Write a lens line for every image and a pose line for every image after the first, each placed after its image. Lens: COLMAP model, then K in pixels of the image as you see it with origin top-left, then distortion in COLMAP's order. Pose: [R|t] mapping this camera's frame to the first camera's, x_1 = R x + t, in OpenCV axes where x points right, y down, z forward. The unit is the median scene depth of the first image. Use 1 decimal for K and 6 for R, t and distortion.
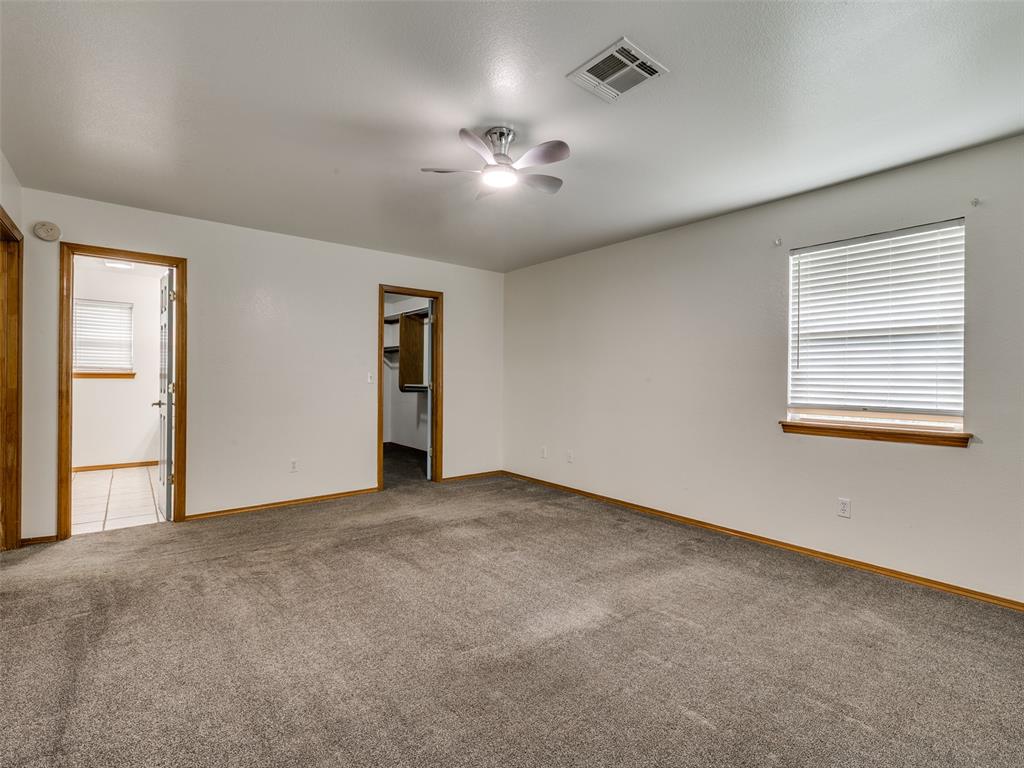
lens RADIAL K [[478.7, 0, 507.9], [0, 478.7, 381.8], [0, 0, 1]] dist [0.000486, -0.001428]
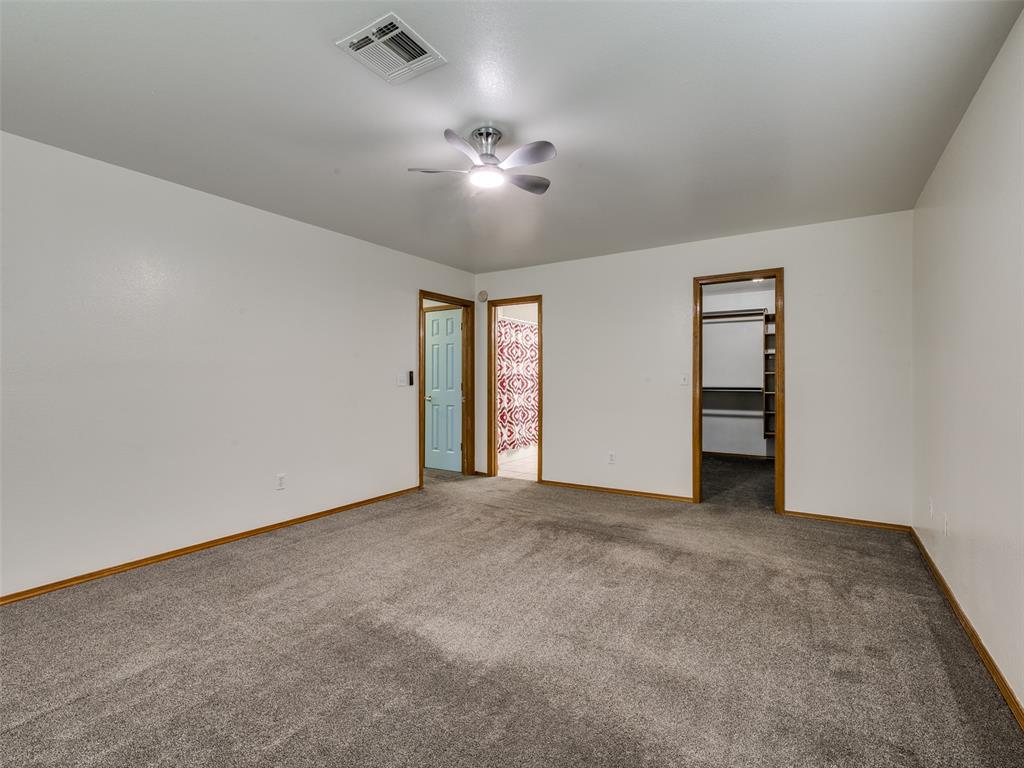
lens RADIAL K [[478.7, 0, 521.0], [0, 478.7, 385.4], [0, 0, 1]] dist [0.000486, -0.001428]
pose [[0.327865, 0.004849, -0.944712, 0.704780], [-0.001080, 0.999988, 0.004758, -0.001099], [0.944724, -0.000539, 0.327866, 0.550156]]
